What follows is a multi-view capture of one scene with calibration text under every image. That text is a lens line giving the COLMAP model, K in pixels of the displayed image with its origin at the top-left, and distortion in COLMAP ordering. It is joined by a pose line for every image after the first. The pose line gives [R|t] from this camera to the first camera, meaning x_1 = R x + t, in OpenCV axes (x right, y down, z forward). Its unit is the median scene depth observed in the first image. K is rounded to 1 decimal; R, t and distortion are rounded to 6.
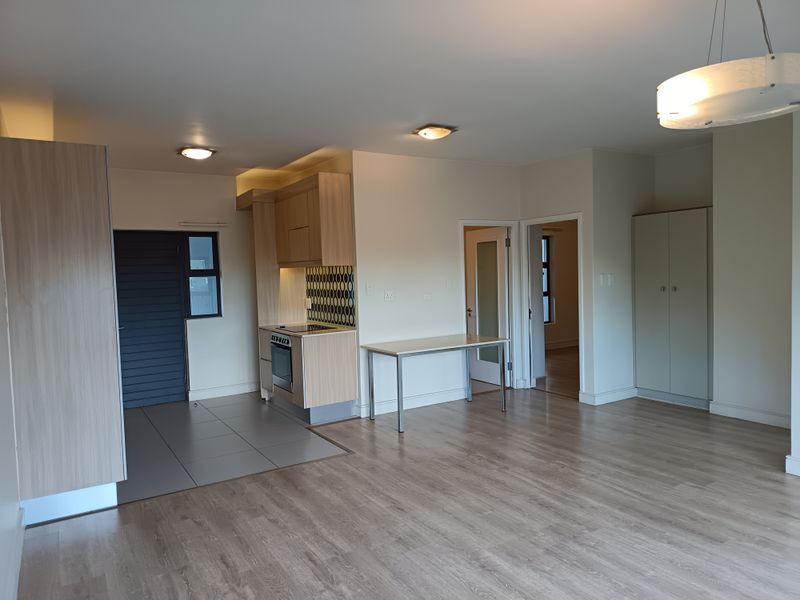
lens RADIAL K [[554.8, 0, 399.6], [0, 554.8, 301.1], [0, 0, 1]] dist [0.055815, -0.048623]
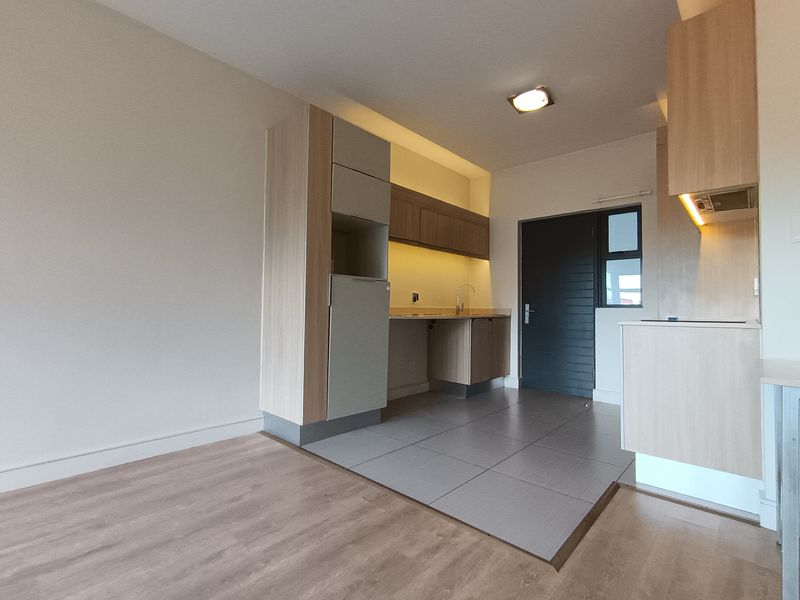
lens RADIAL K [[382.0, 0, 404.2], [0, 382.0, 297.0], [0, 0, 1]] dist [-0.008150, 0.004436]
pose [[0.269001, 0.003200, -0.963135, 0.175205], [-0.074138, 0.997096, -0.017393, 0.071521], [0.960282, 0.076084, 0.268457, 0.788369]]
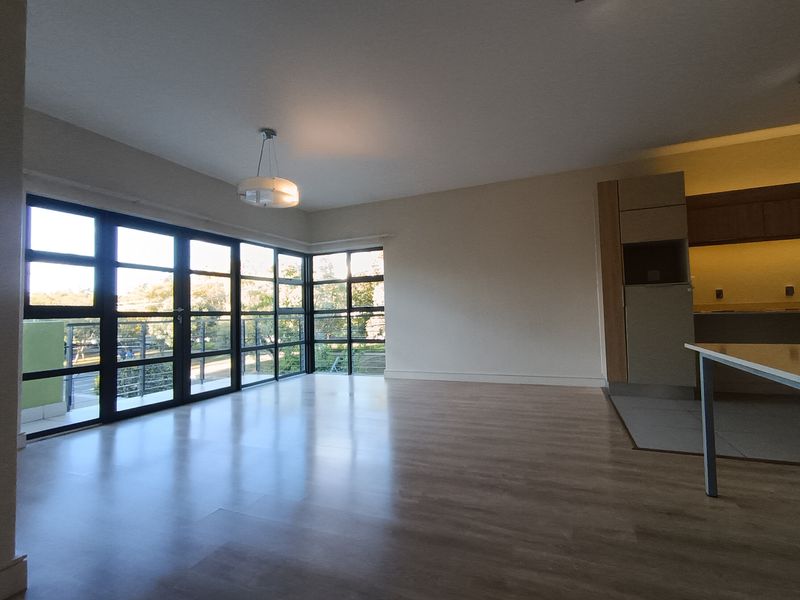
lens RADIAL K [[382.0, 0, 398.7], [0, 382.0, 294.6], [0, 0, 1]] dist [-0.008150, 0.004436]
pose [[-0.821857, 0.025088, -0.569141, 0.512300], [0.024711, 0.999659, 0.008382, 0.033918], [0.569158, -0.007176, -0.822197, 1.265392]]
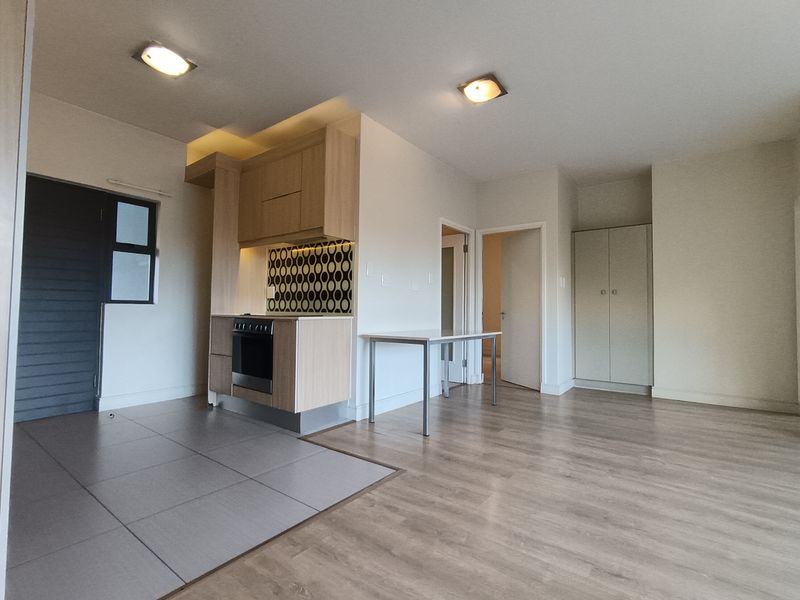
lens RADIAL K [[382.0, 0, 400.5], [0, 382.0, 298.7], [0, 0, 1]] dist [-0.008150, 0.004436]
pose [[0.931327, 0.054124, 0.360140, -0.277136], [-0.021248, 0.995286, -0.094630, 0.098302], [-0.363563, 0.080479, 0.928087, 0.526496]]
